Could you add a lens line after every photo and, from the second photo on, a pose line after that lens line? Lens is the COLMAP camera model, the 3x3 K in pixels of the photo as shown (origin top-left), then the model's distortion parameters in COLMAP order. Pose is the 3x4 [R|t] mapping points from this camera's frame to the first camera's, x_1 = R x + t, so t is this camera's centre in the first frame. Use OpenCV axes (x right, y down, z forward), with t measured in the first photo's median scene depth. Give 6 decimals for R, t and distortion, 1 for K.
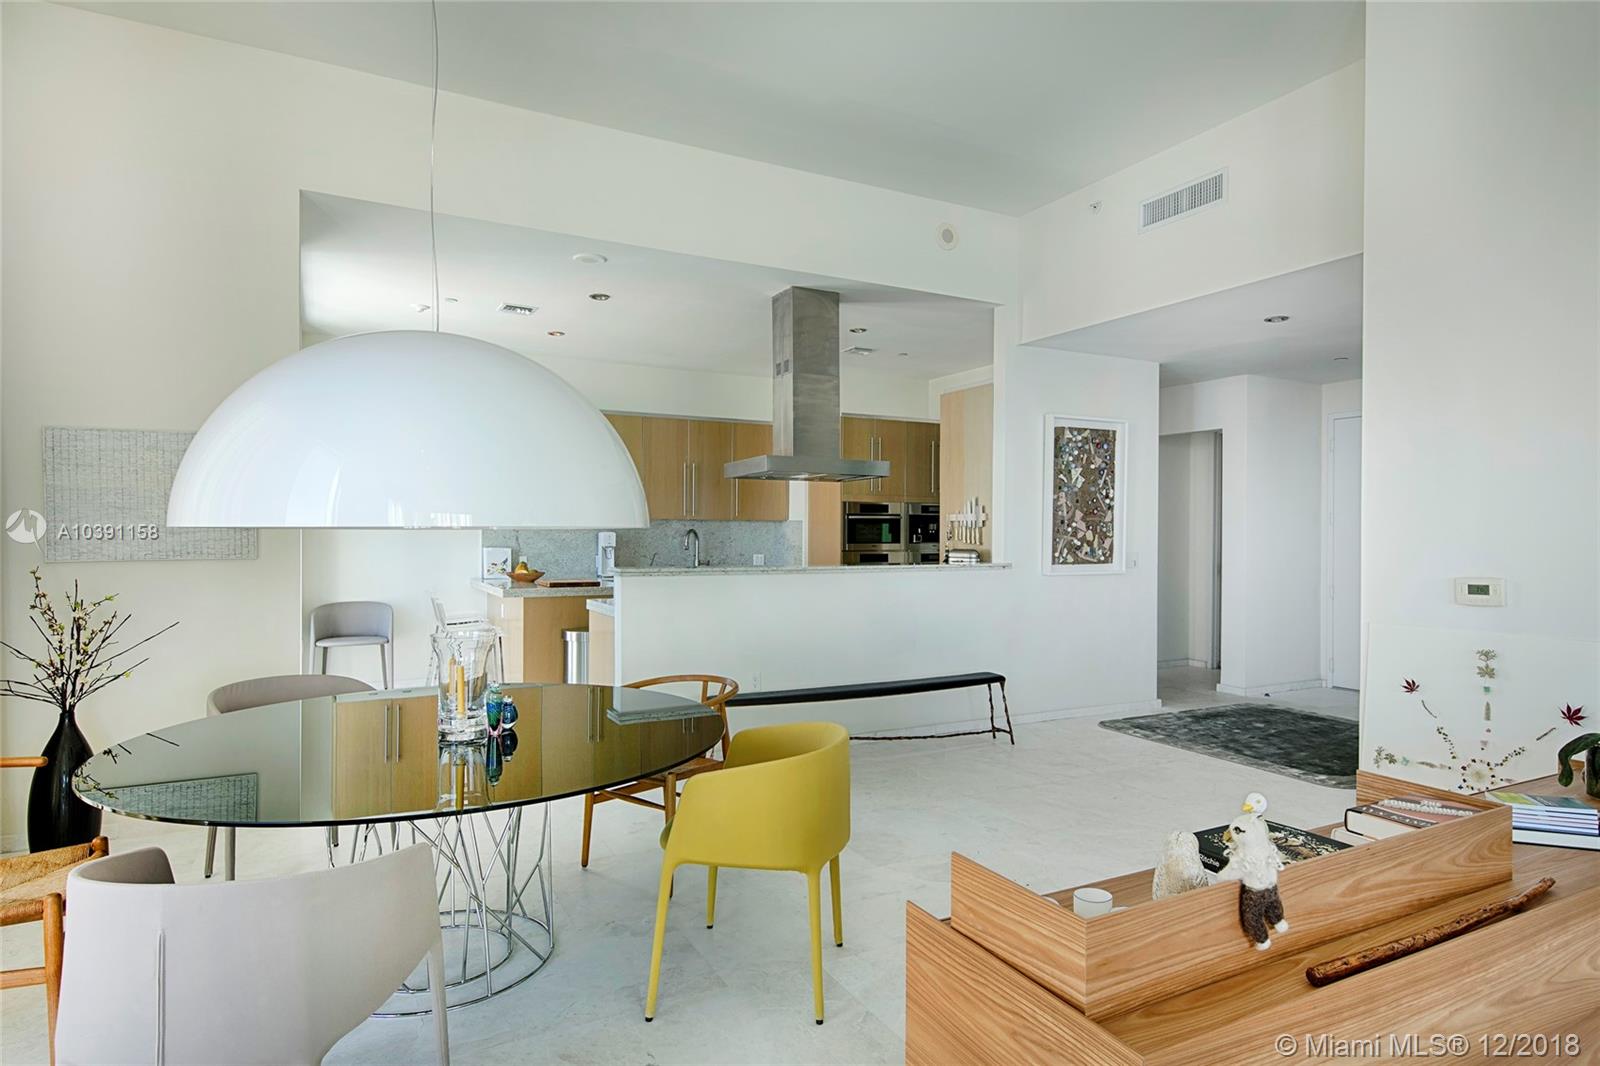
lens RADIAL K [[914.3, 0, 800.0], [0, 914.3, 533.0], [0, 0, 1]] dist [0.000061, 0.000064]
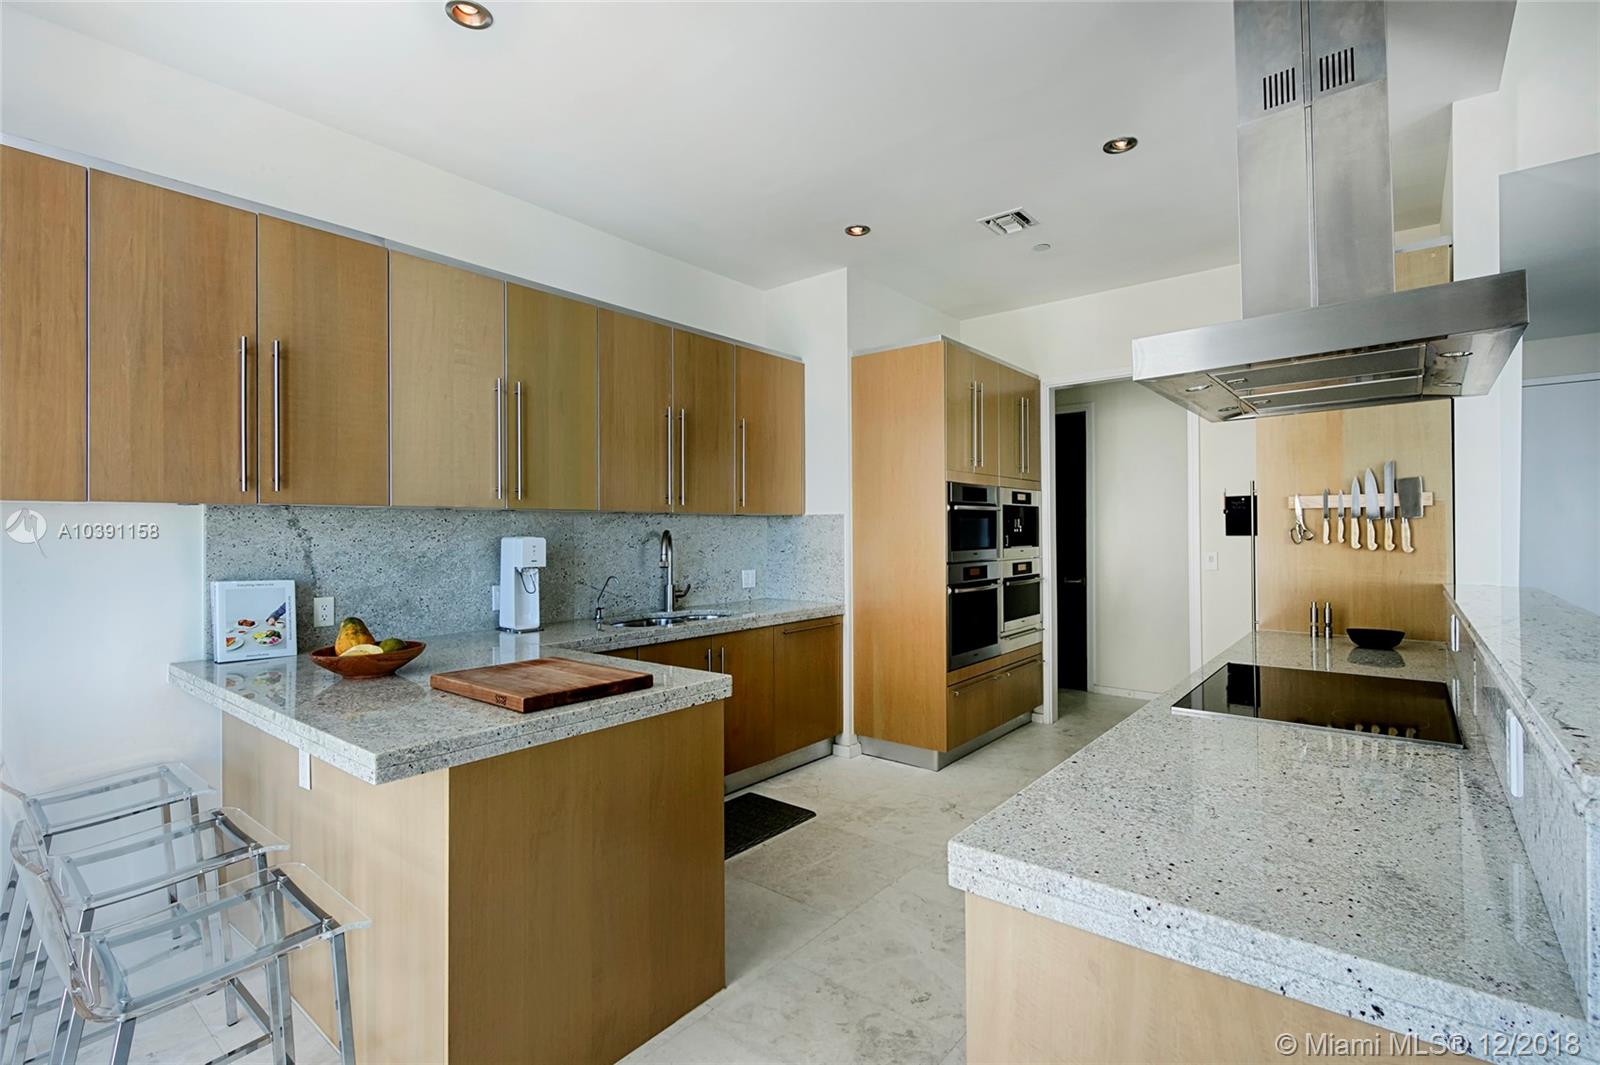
lens RADIAL K [[736.6, 0, 800.0], [0, 736.6, 532.5], [0, 0, 1]] dist [0.002219, 0.000146]
pose [[0.918953, -0.009845, 0.394243, -0.230386], [0.013169, 0.999897, -0.005727, 0.000823], [-0.394146, 0.010454, 0.918988, 0.591082]]
